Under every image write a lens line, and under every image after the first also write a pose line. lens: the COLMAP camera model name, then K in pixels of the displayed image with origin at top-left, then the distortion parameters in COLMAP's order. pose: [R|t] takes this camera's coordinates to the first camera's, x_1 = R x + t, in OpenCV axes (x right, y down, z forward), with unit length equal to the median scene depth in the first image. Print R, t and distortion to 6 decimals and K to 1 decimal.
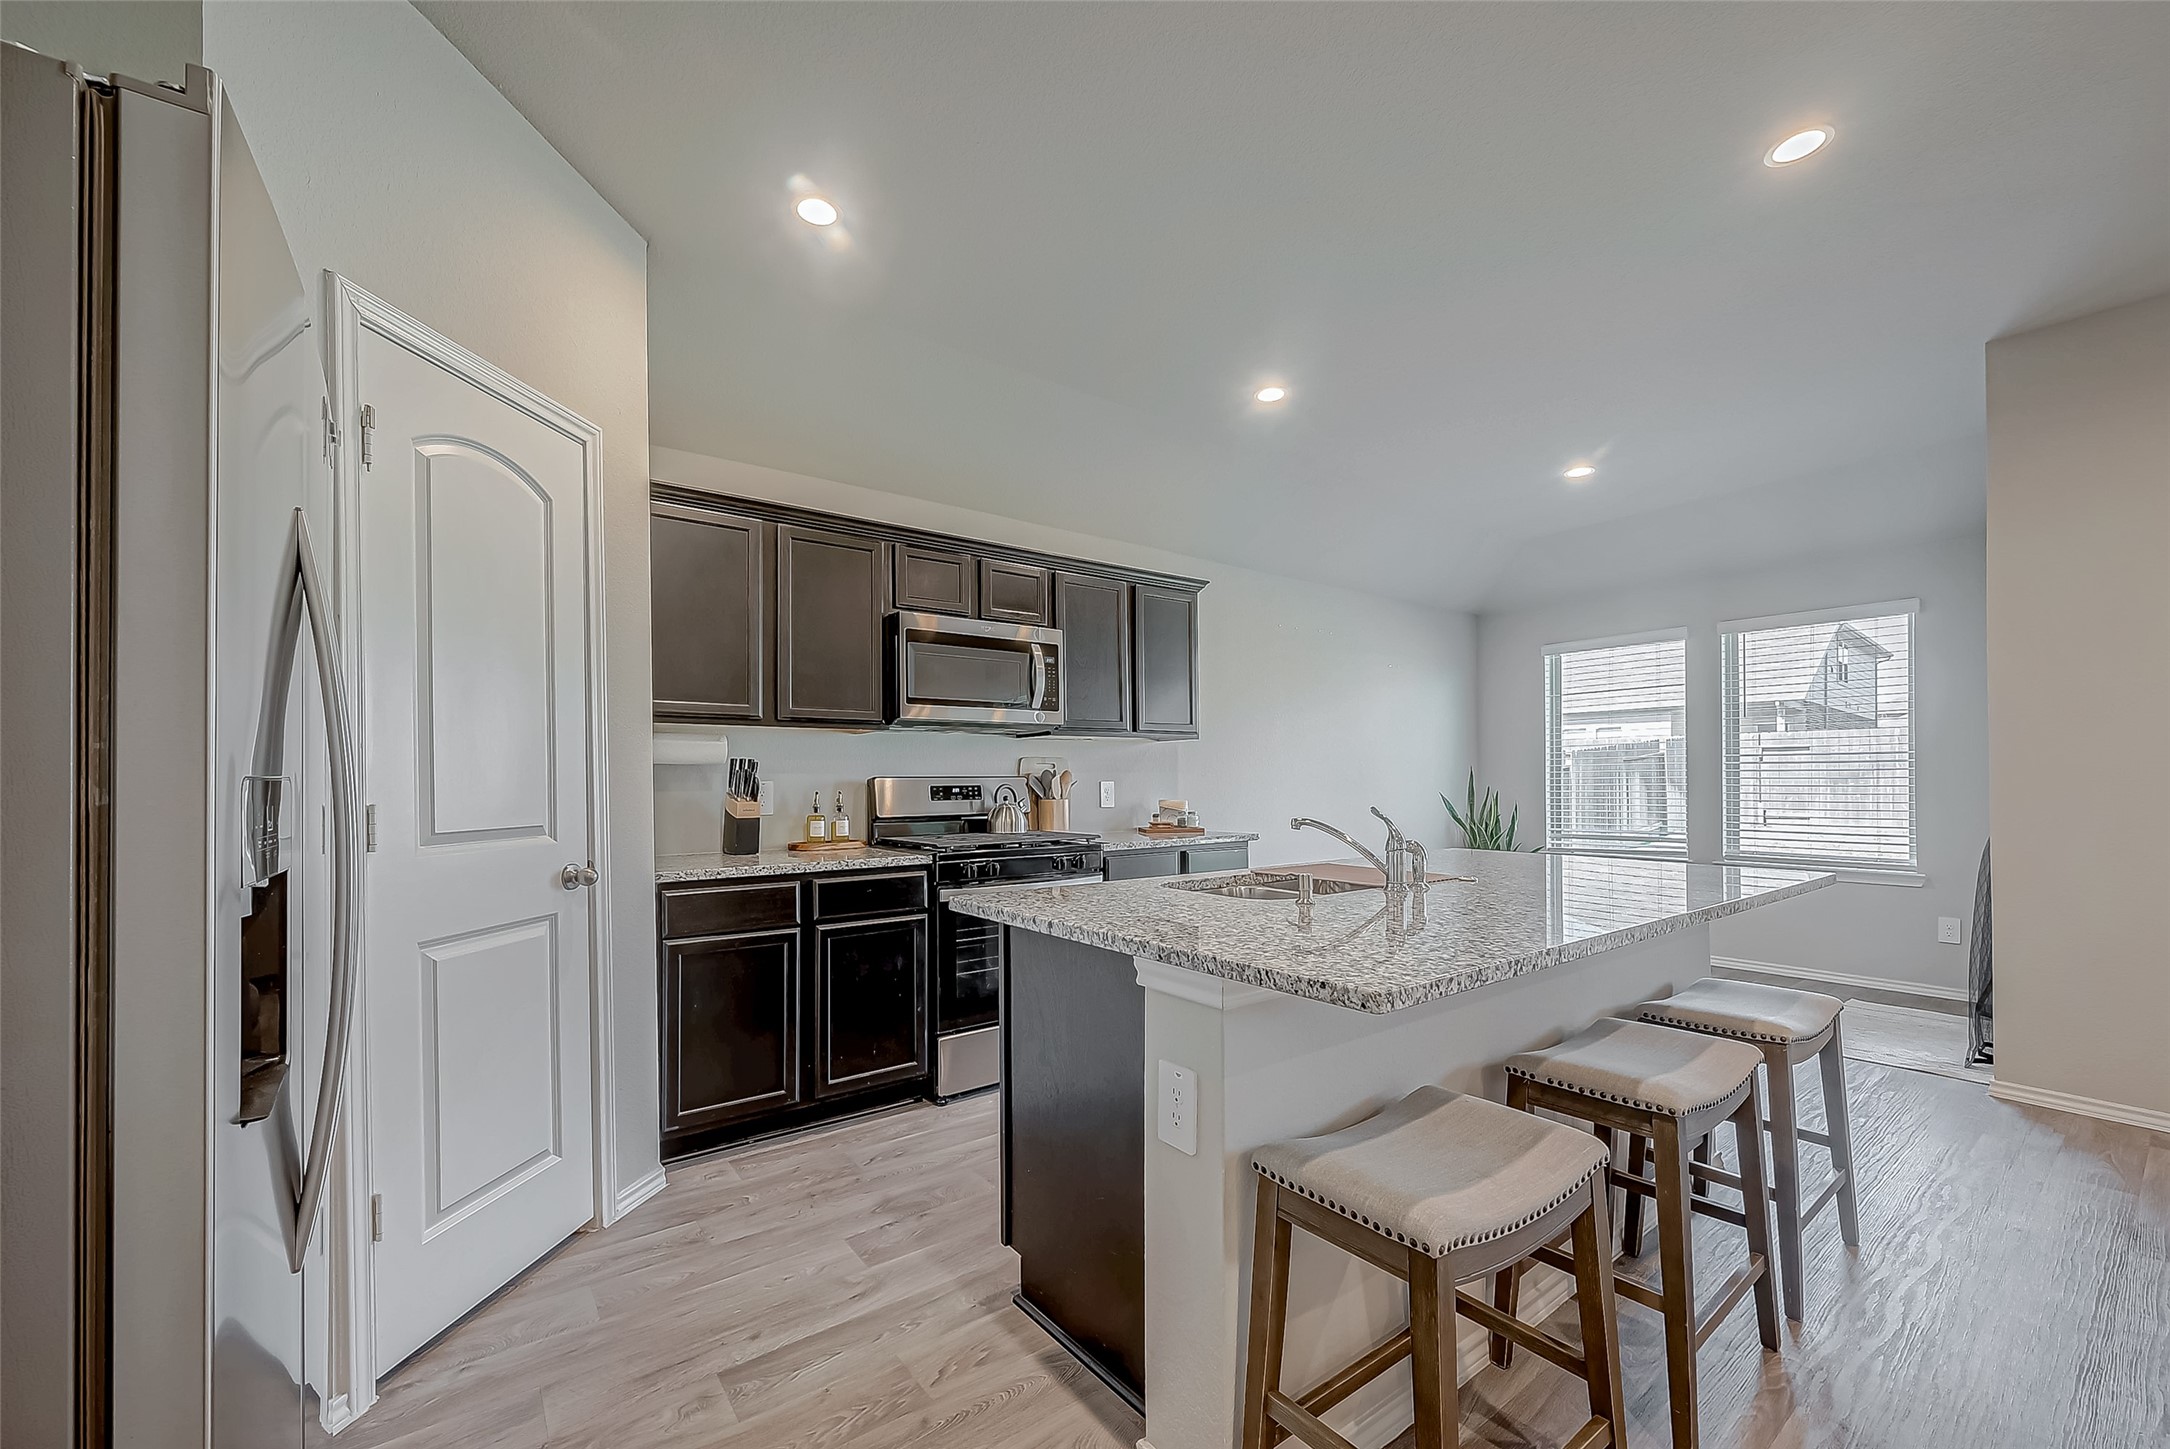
lens RADIAL K [[864.5, 0, 1072.6], [0, 864.5, 775.4], [0, 0, 1]] dist [-0.000150, 0.000014]
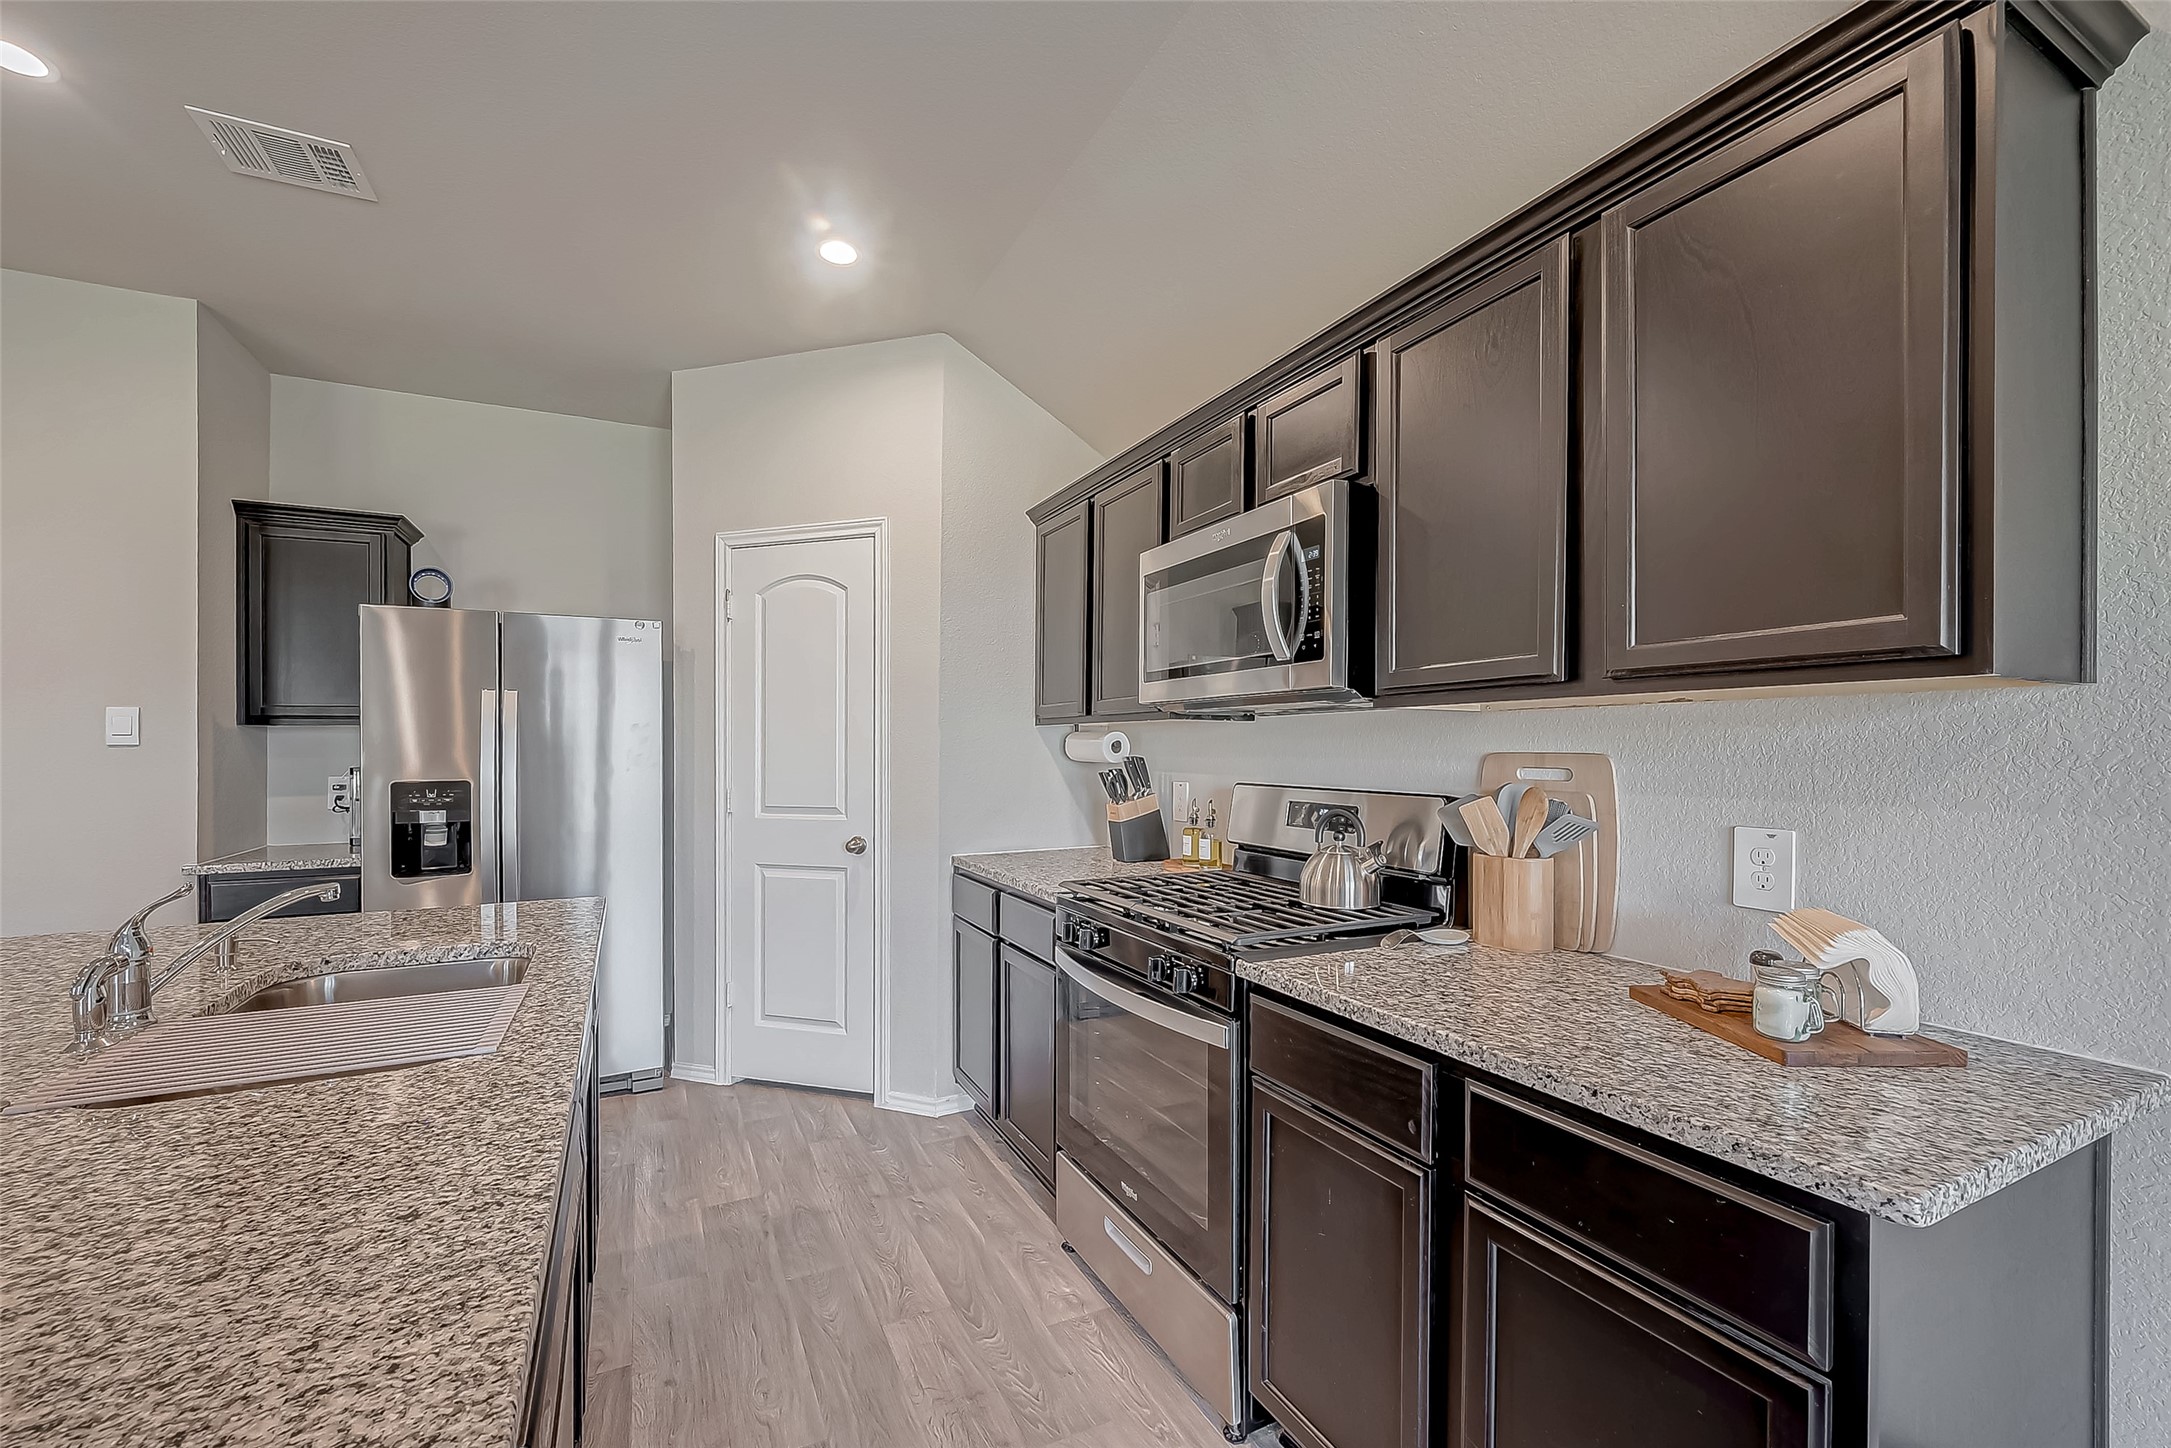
lens RADIAL K [[878.3, 0, 1077.2], [0, 878.3, 747.0], [0, 0, 1]] dist [0.000056, -0.000058]
pose [[-0.171155, 0.007788, -0.985213, 0.471522], [0.007403, 0.999951, 0.006618, -0.031343], [0.985216, -0.006161, -0.171204, 0.956918]]
